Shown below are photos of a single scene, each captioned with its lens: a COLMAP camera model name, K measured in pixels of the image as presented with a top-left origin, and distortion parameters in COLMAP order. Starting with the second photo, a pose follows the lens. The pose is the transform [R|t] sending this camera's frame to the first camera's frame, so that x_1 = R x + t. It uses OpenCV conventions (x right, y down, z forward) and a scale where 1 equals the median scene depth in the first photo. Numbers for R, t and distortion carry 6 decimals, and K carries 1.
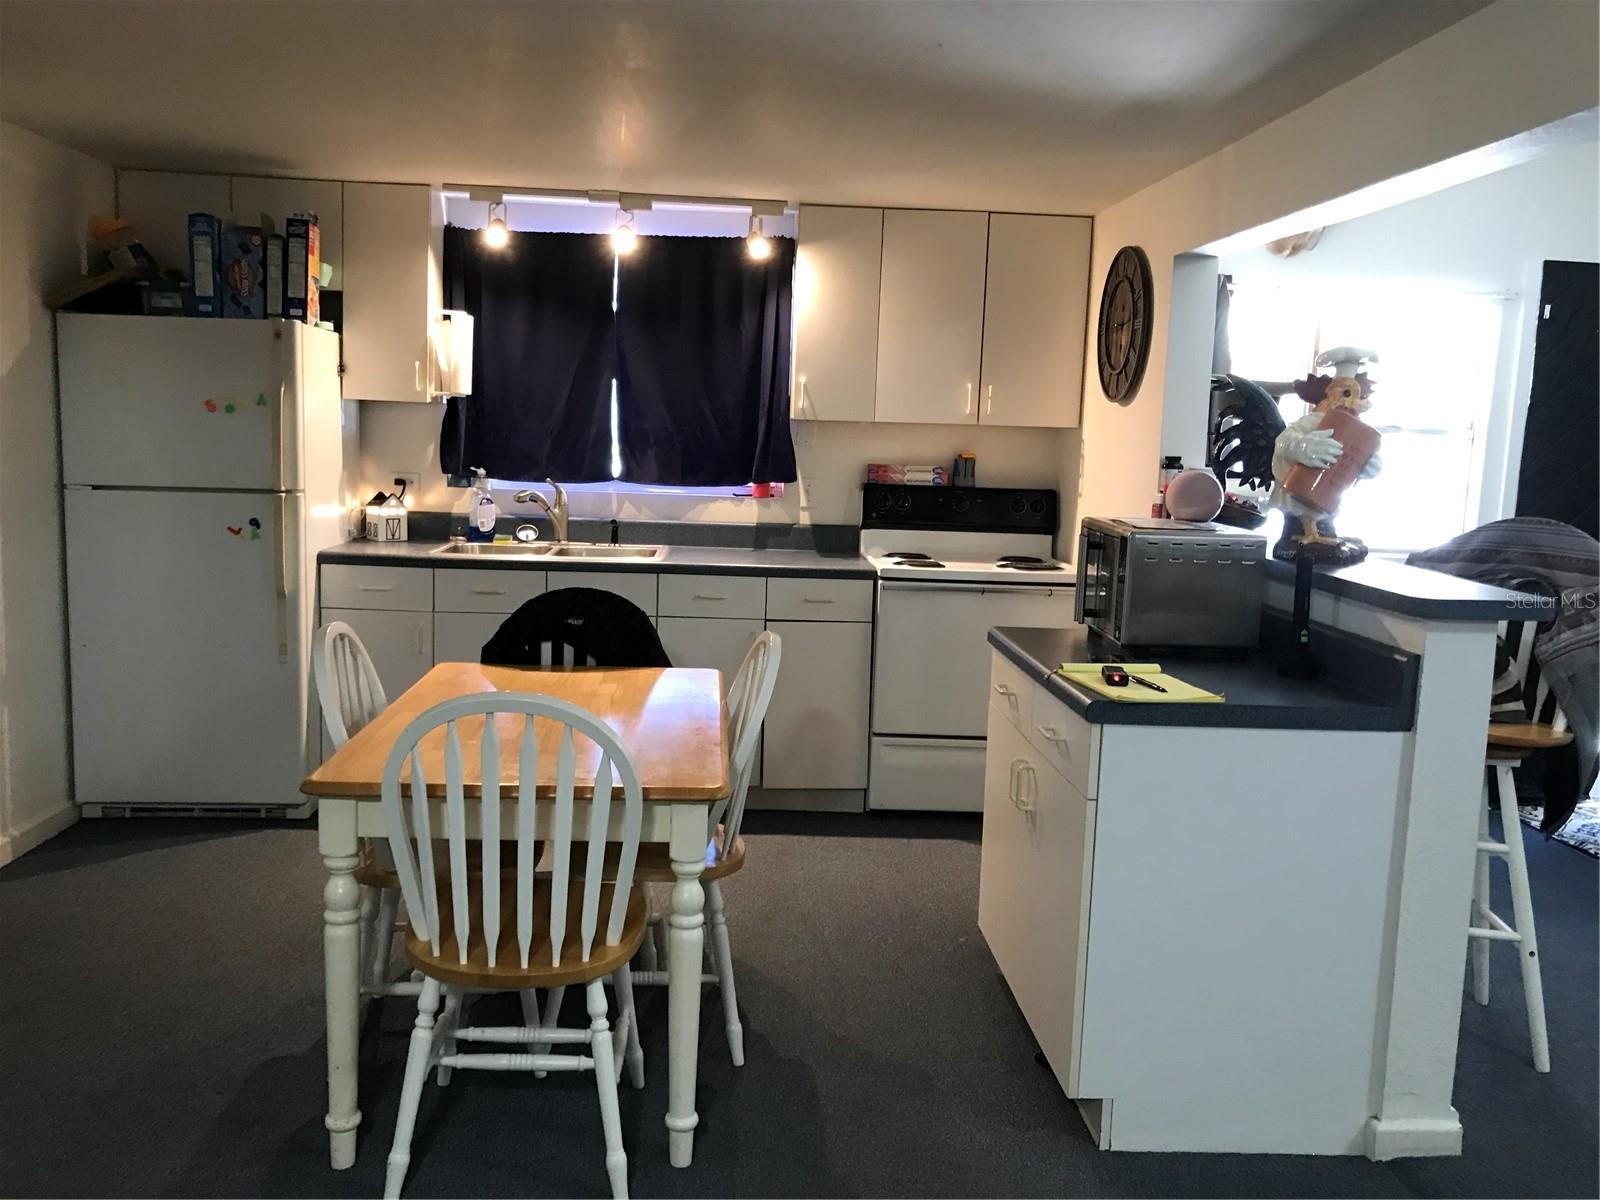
lens RADIAL K [[1316.3, 0, 795.7], [0, 1316.3, 599.1], [0, 0, 1]] dist [0.038725, -0.044022]
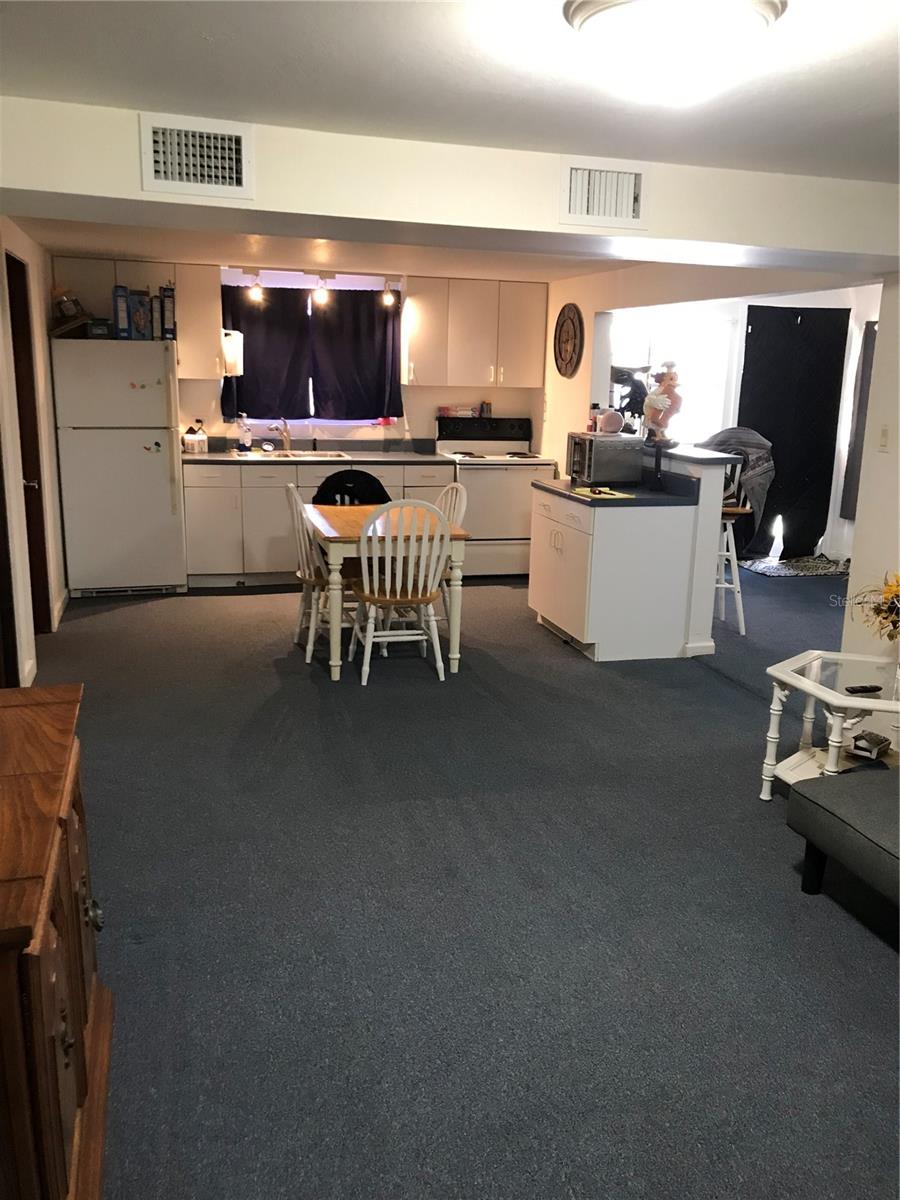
lens RADIAL K [[987.2, 0, 451.5], [0, 987.2, 601.7], [0, 0, 1]] dist [0.038725, -0.044022]
pose [[0.977808, -0.058829, 0.201075, -0.287302], [0.037074, 0.993207, 0.110295, 0.029908], [-0.206198, -0.100393, 0.973347, -0.572951]]
